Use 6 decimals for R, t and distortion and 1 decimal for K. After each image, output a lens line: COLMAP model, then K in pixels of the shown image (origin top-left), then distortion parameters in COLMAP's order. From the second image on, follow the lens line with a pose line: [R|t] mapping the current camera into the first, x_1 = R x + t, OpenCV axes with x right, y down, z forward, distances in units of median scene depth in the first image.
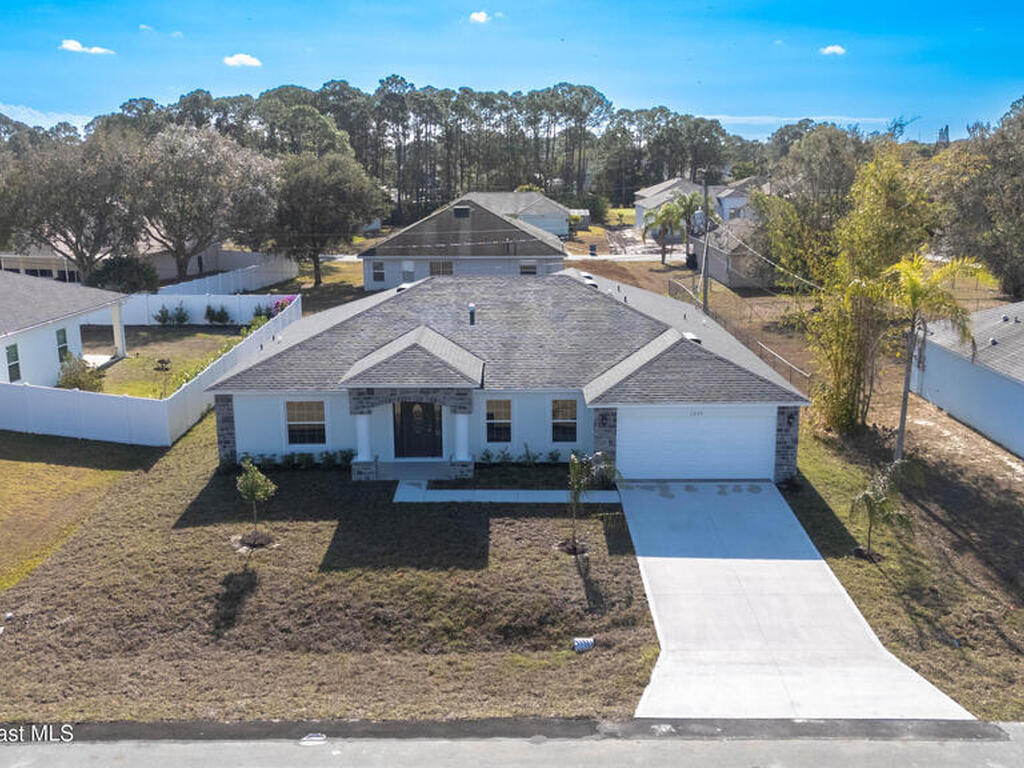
lens RADIAL K [[999.2, 0, 512.0], [0, 999.2, 384.0], [0, 0, 1]] dist [0.112479, -0.250907]
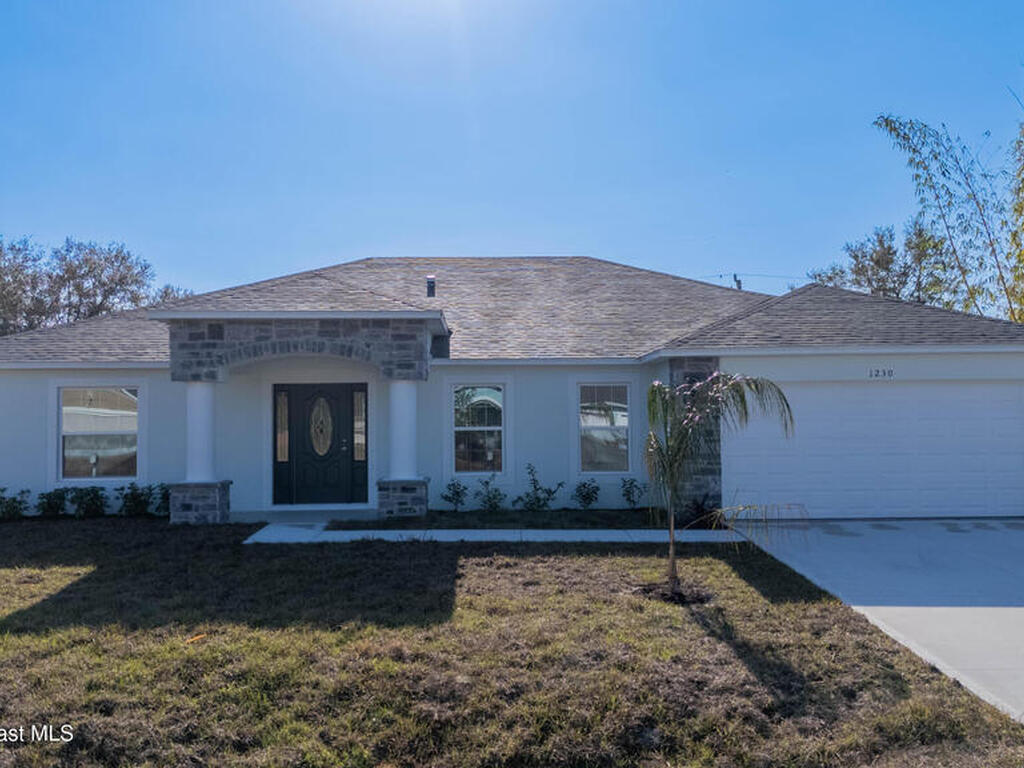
lens RADIAL K [[999.2, 0, 512.0], [0, 999.2, 384.0], [0, 0, 1]] dist [0.112479, -0.250907]
pose [[0.999590, -0.003147, 0.028472, -0.012548], [0.010632, 0.963708, -0.266748, 0.187841], [-0.026599, 0.266941, 0.963346, 0.602280]]
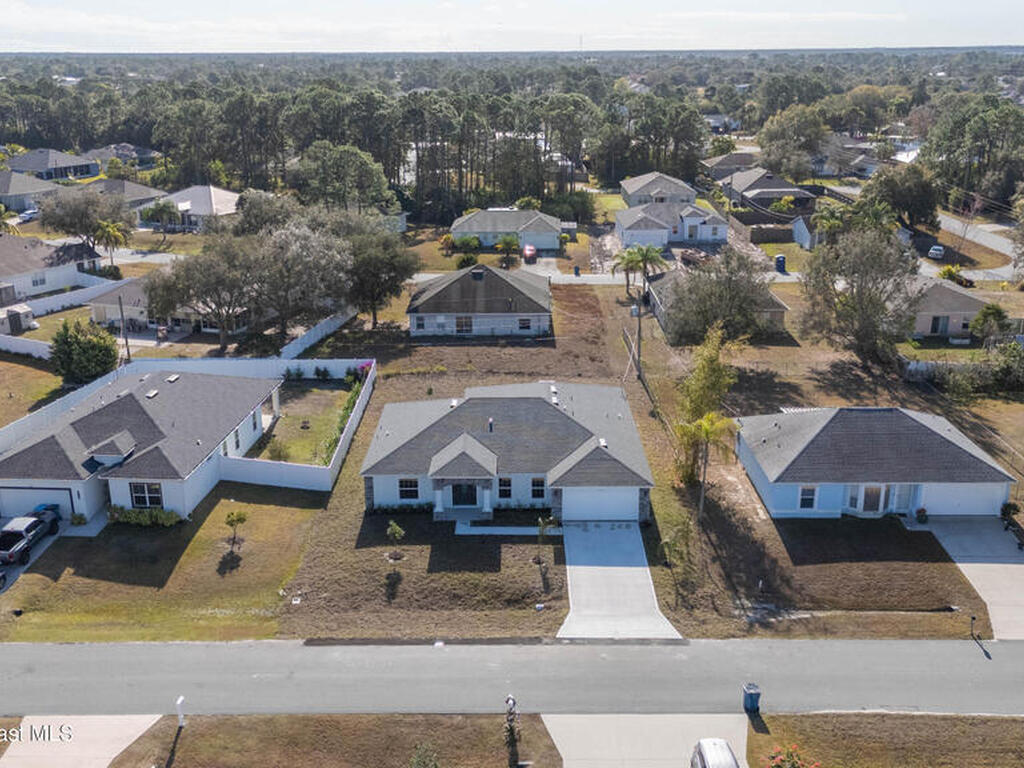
lens RADIAL K [[999.2, 0, 512.0], [0, 999.2, 384.0], [0, 0, 1]] dist [0.112479, -0.250907]
pose [[0.999992, 0.001922, -0.003614, 0.009085], [-0.001574, 0.995568, 0.094030, -0.436326], [0.003779, -0.094024, 0.995563, -1.179691]]
